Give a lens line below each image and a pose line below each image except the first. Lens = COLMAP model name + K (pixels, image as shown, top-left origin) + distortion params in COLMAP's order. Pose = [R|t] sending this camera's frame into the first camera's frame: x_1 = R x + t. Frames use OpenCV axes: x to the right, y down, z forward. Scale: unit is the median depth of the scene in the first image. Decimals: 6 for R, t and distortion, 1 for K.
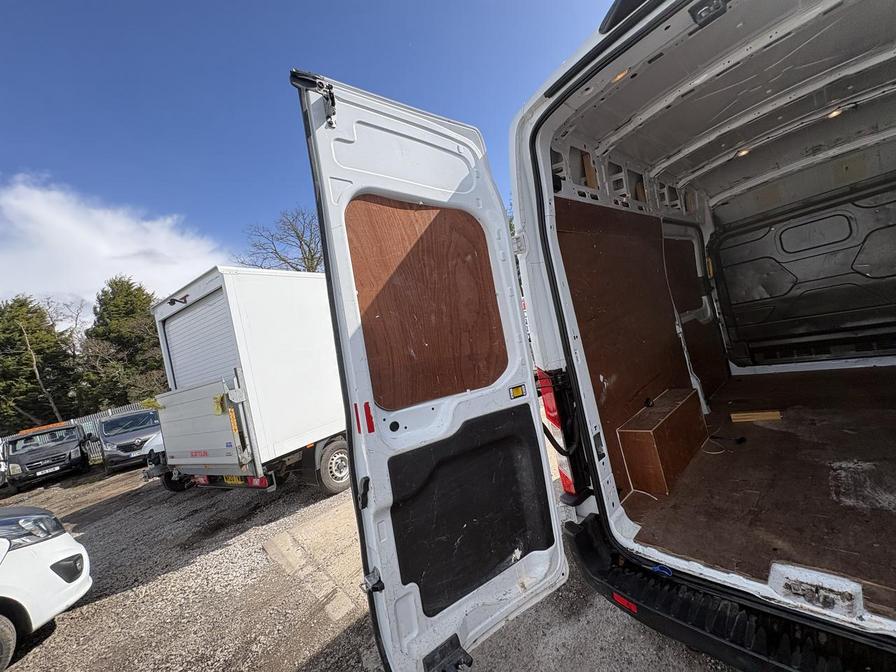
lens RADIAL K [[354.8, 0, 452.6], [0, 354.8, 333.0], [0, 0, 1]] dist [0.002380, -0.000340]
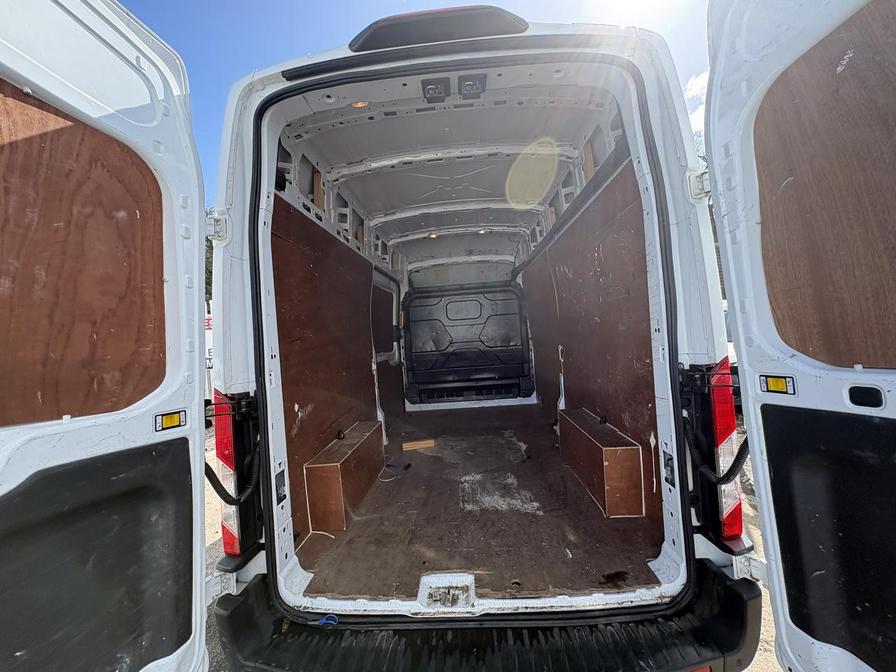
lens RADIAL K [[354.8, 0, 443.7], [0, 354.8, 335.6], [0, 0, 1]] dist [0.002380, -0.000340]
pose [[0.714011, 0.165100, 0.680390, 0.052163], [-0.102548, 0.985979, -0.131638, 0.031934], [-0.692584, 0.024218, 0.720931, 0.104497]]
